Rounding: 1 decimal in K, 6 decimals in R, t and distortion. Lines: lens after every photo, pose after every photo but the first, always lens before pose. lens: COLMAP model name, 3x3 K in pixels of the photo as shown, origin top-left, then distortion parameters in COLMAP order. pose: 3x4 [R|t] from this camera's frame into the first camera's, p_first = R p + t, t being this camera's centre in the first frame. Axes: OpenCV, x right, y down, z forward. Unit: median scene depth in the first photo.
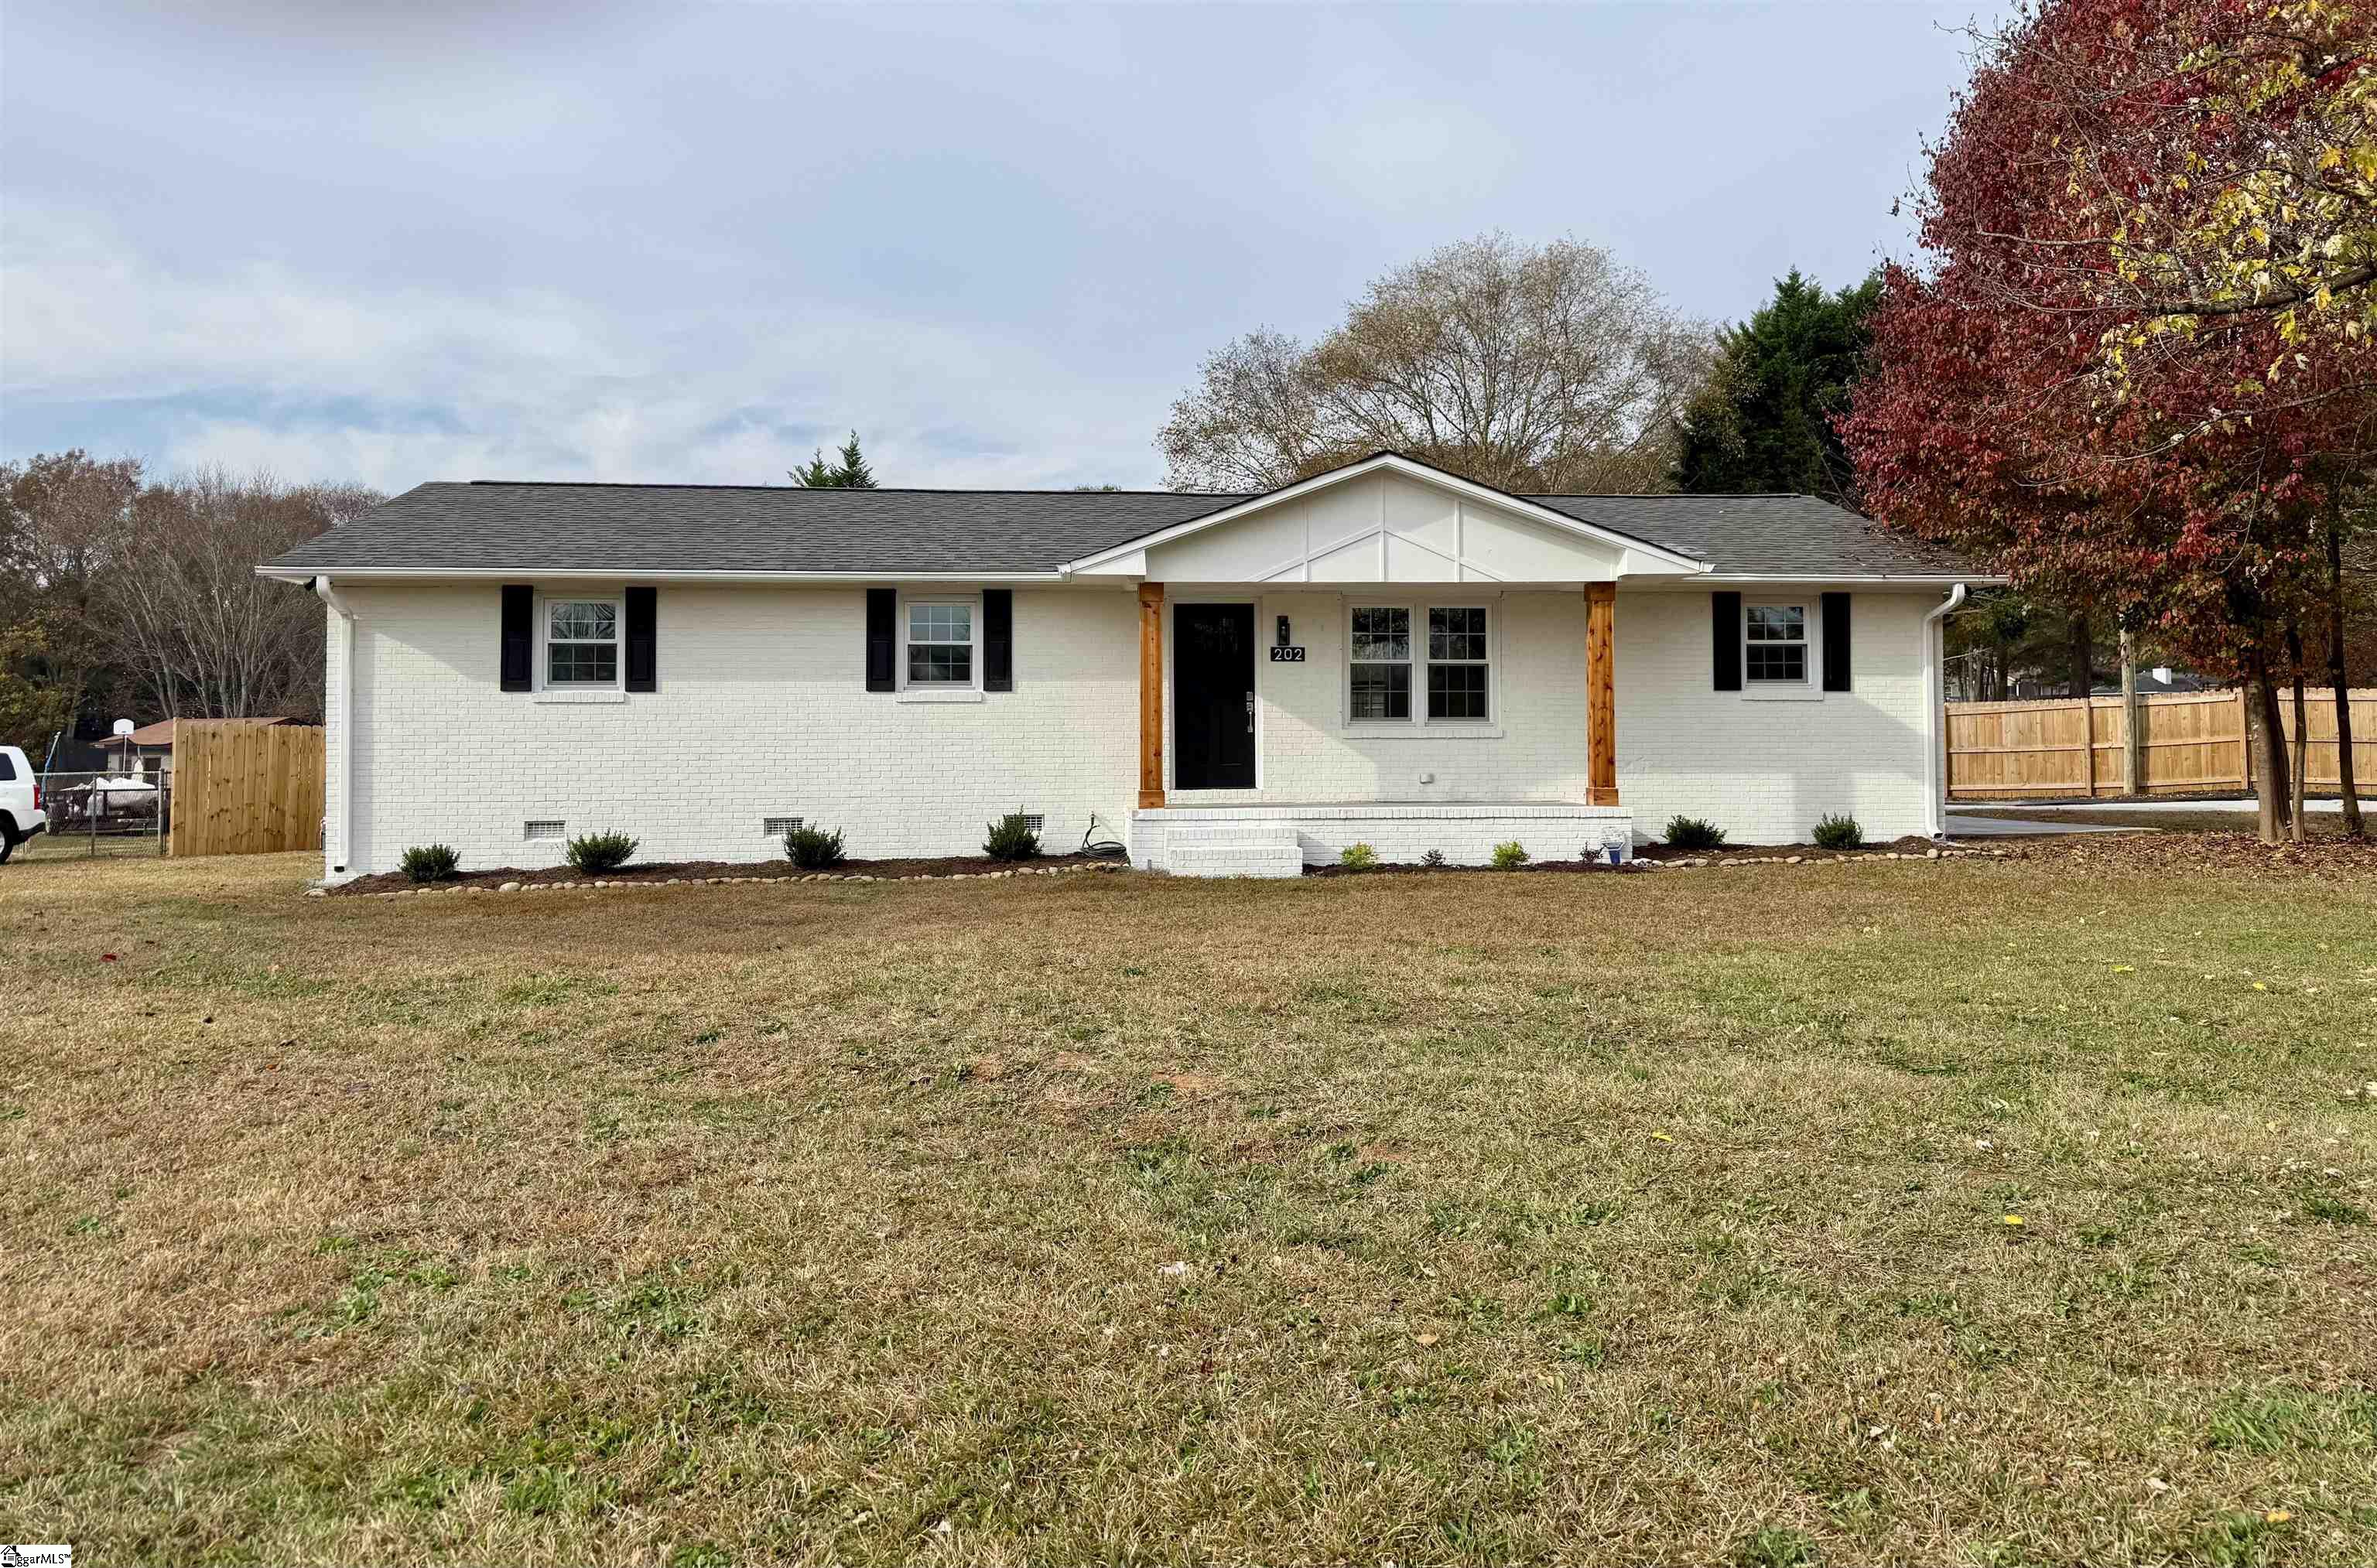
lens RADIAL K [[1658.1, 0, 1178.7], [0, 1658.1, 688.6], [0, 0, 1]] dist [0.032217, -0.015794]
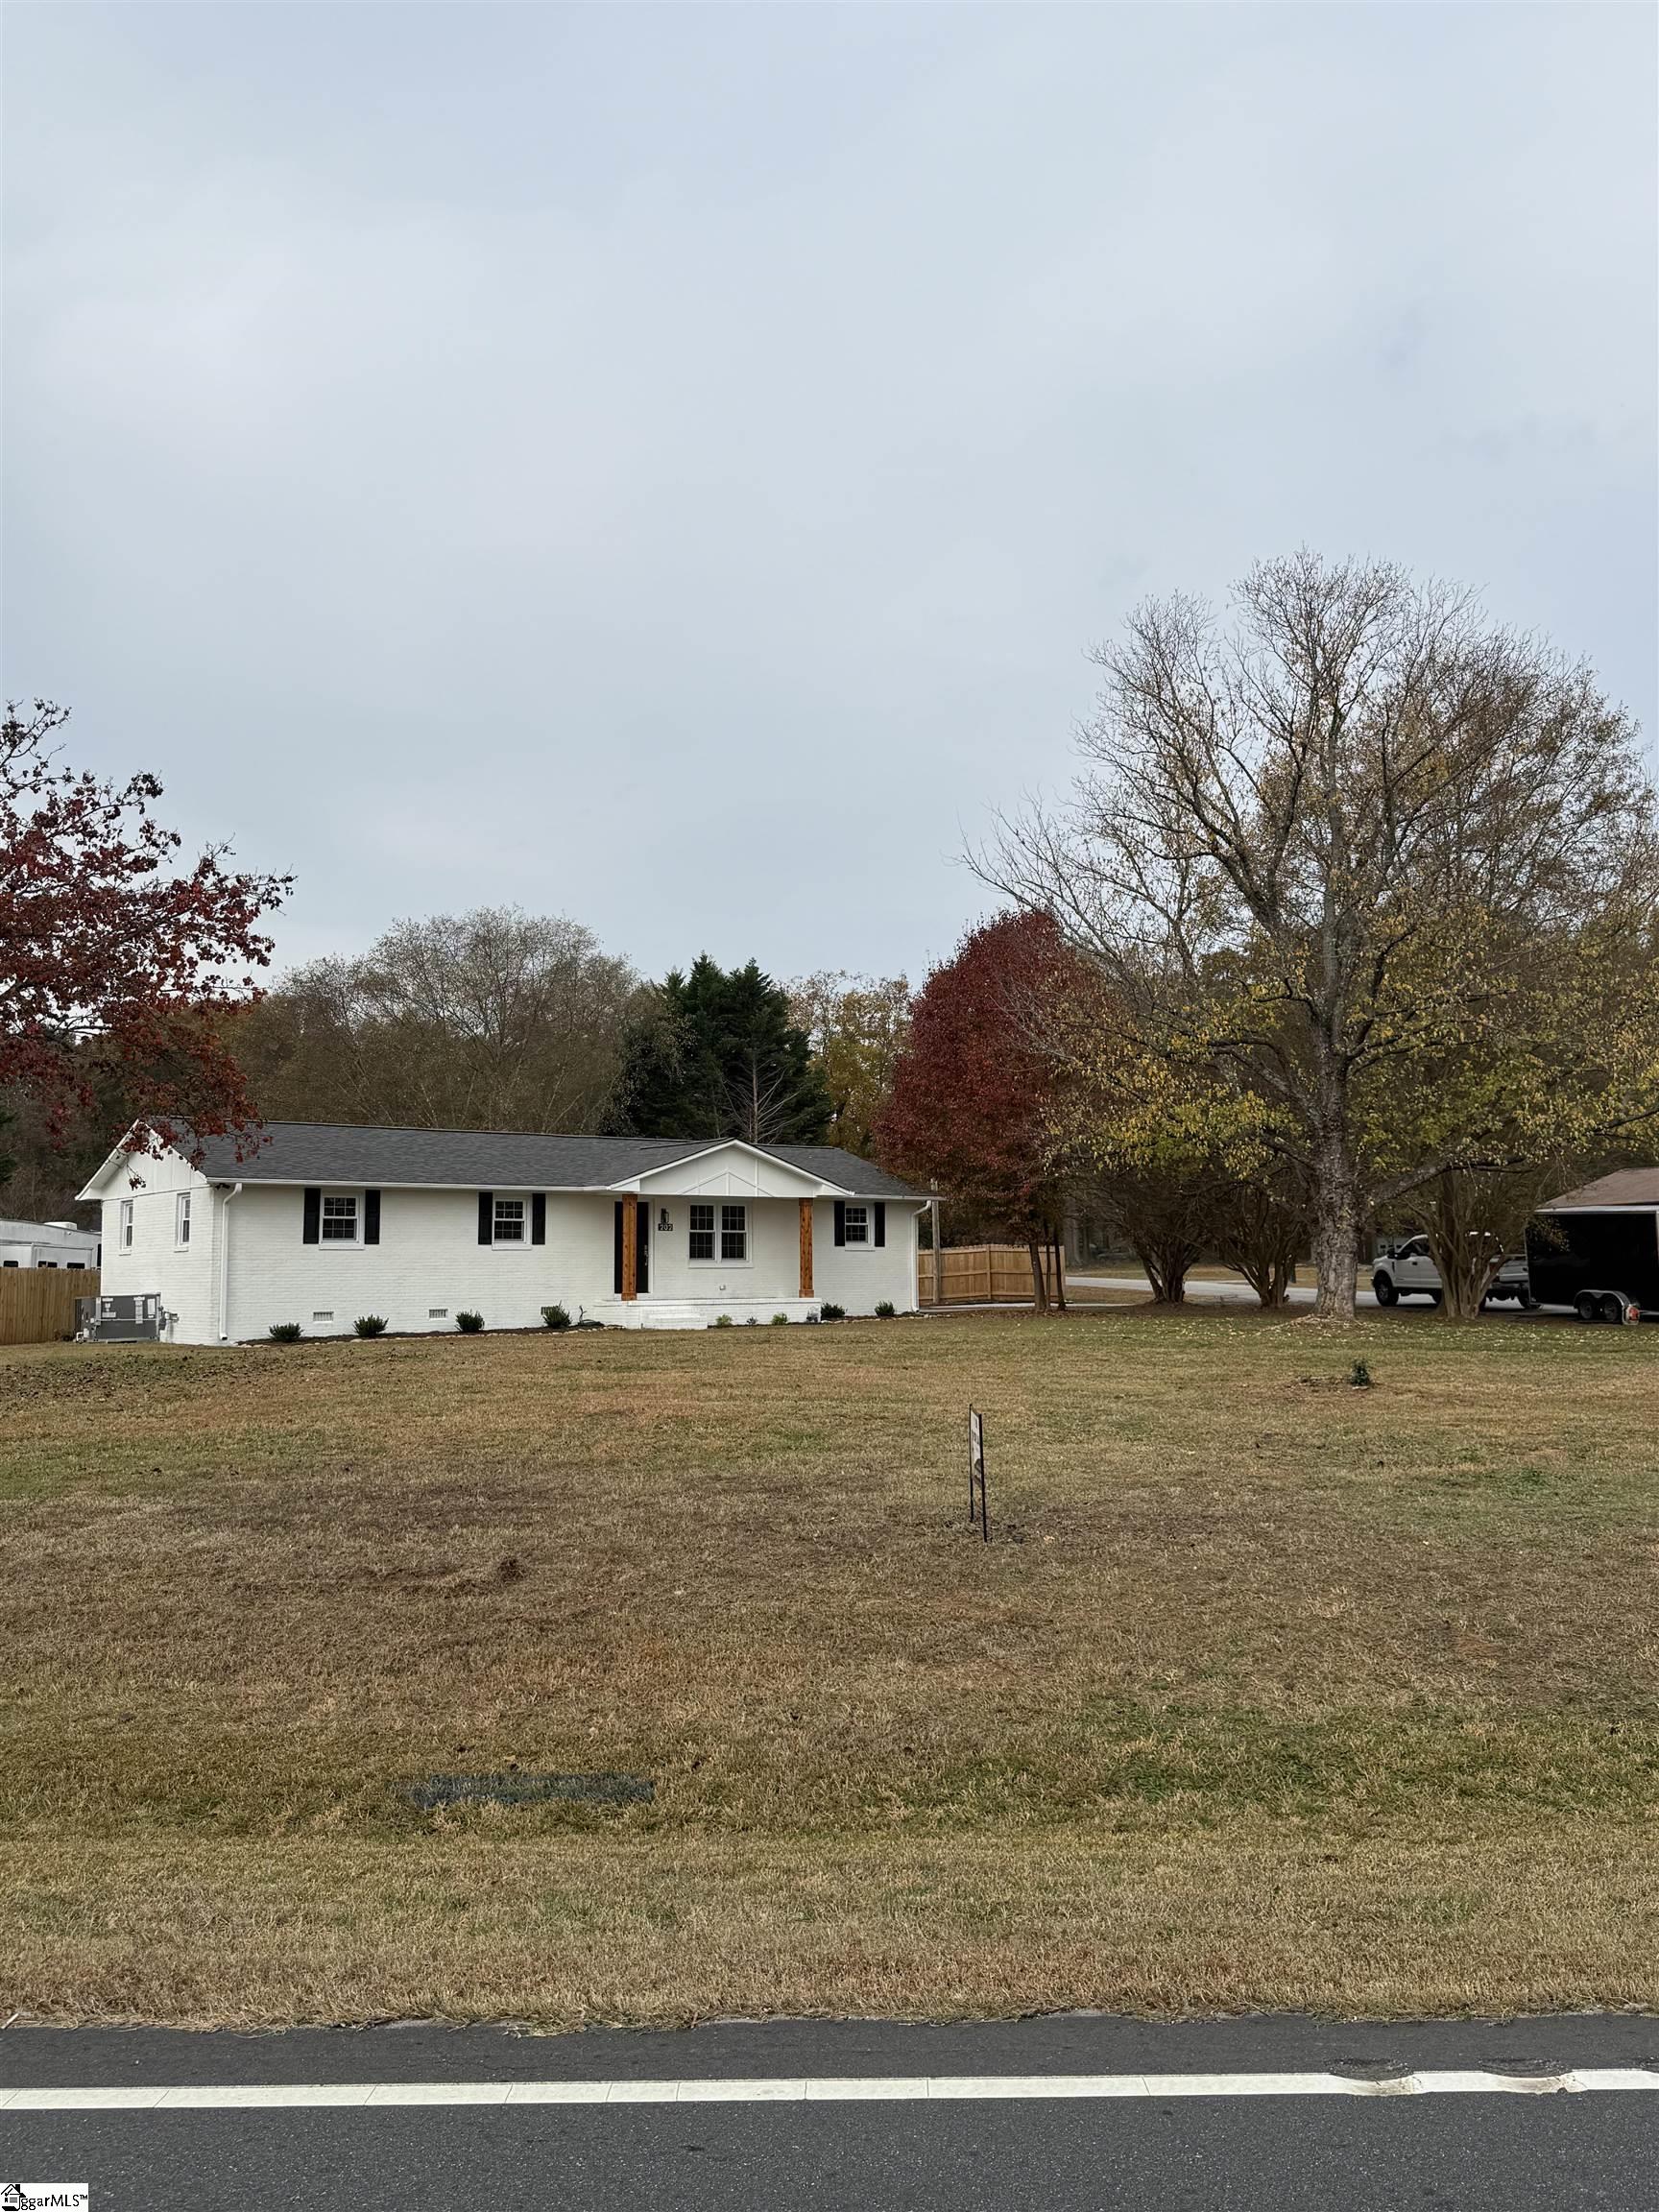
lens RADIAL K [[1788.5, 0, 833.3], [0, 1788.5, 1106.0], [0, 0, 1]] dist [0.080462, 0.005334]
pose [[0.853158, 0.046849, 0.519545, -0.929002], [-0.008619, 0.997089, -0.075757, -0.004327], [-0.521581, 0.060155, 0.851078, -1.032932]]
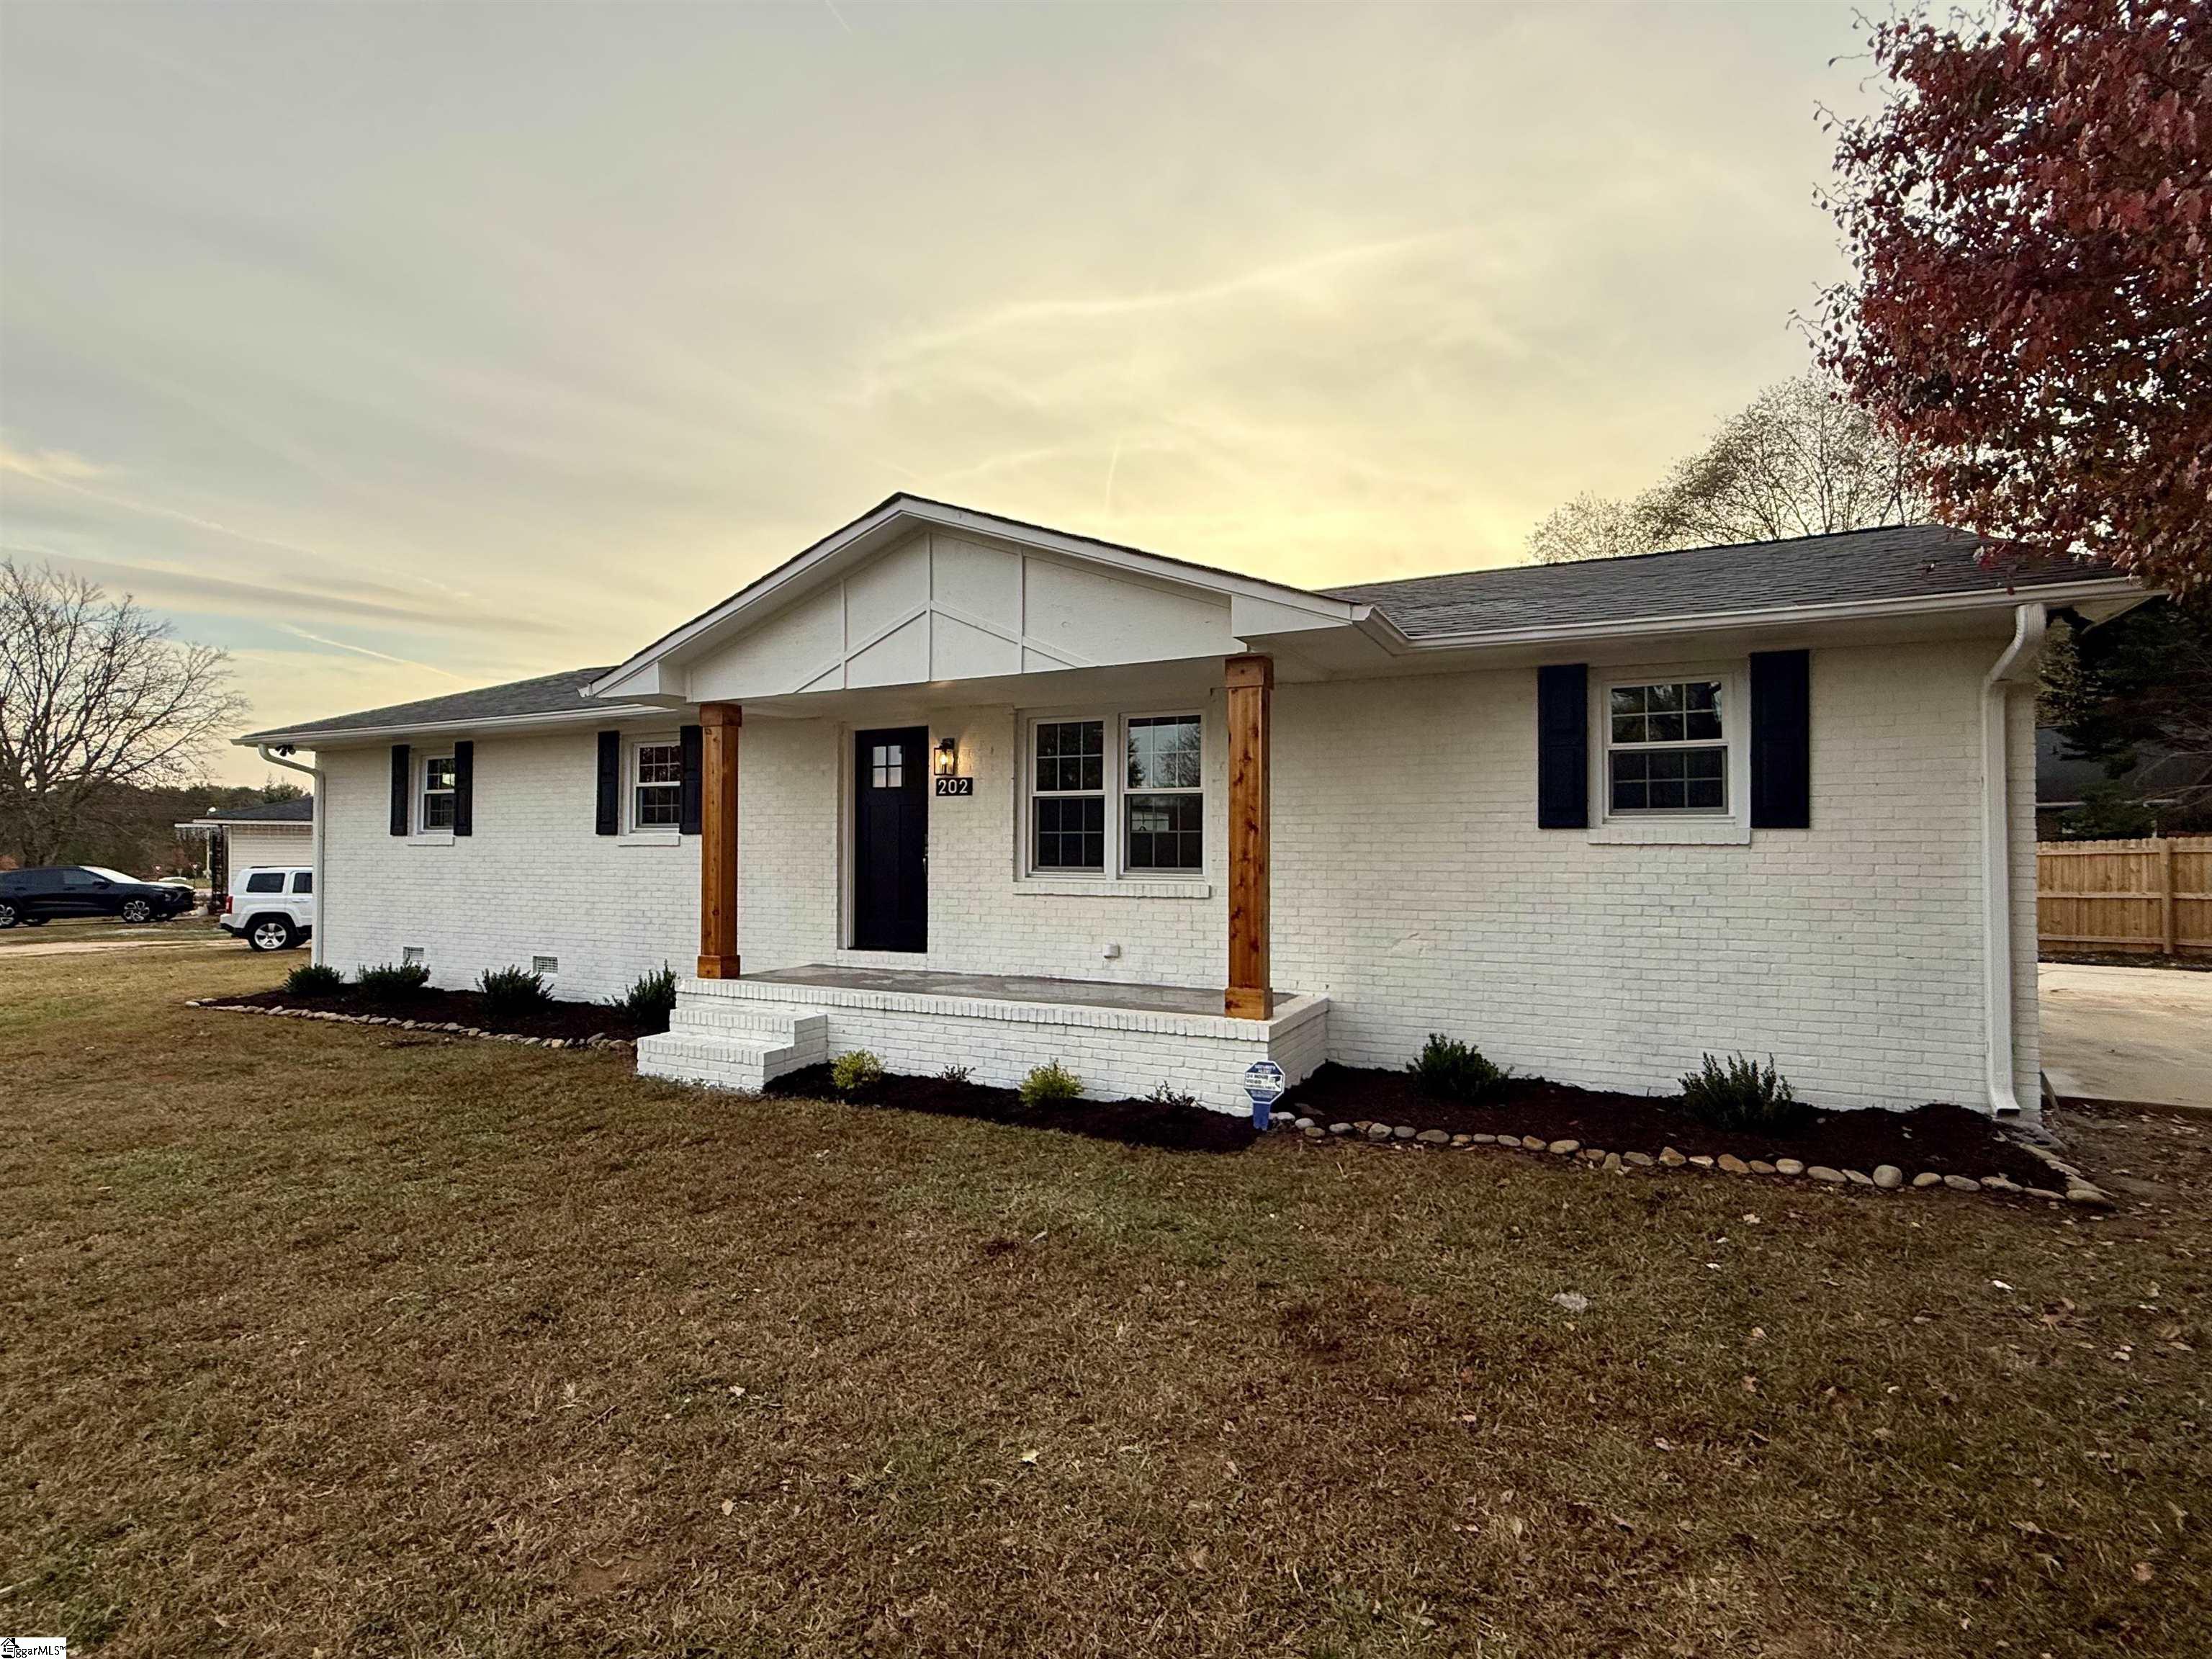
lens RADIAL K [[1054.7, 0, 1103.8], [0, 1054.7, 836.3], [0, 0, 1]] dist [-0.012822, -0.000198]
pose [[0.859913, -0.002447, -0.510434, 0.386400], [0.011688, 0.999821, 0.014897, -0.003692], [0.510306, -0.018776, 0.859788, 0.599104]]
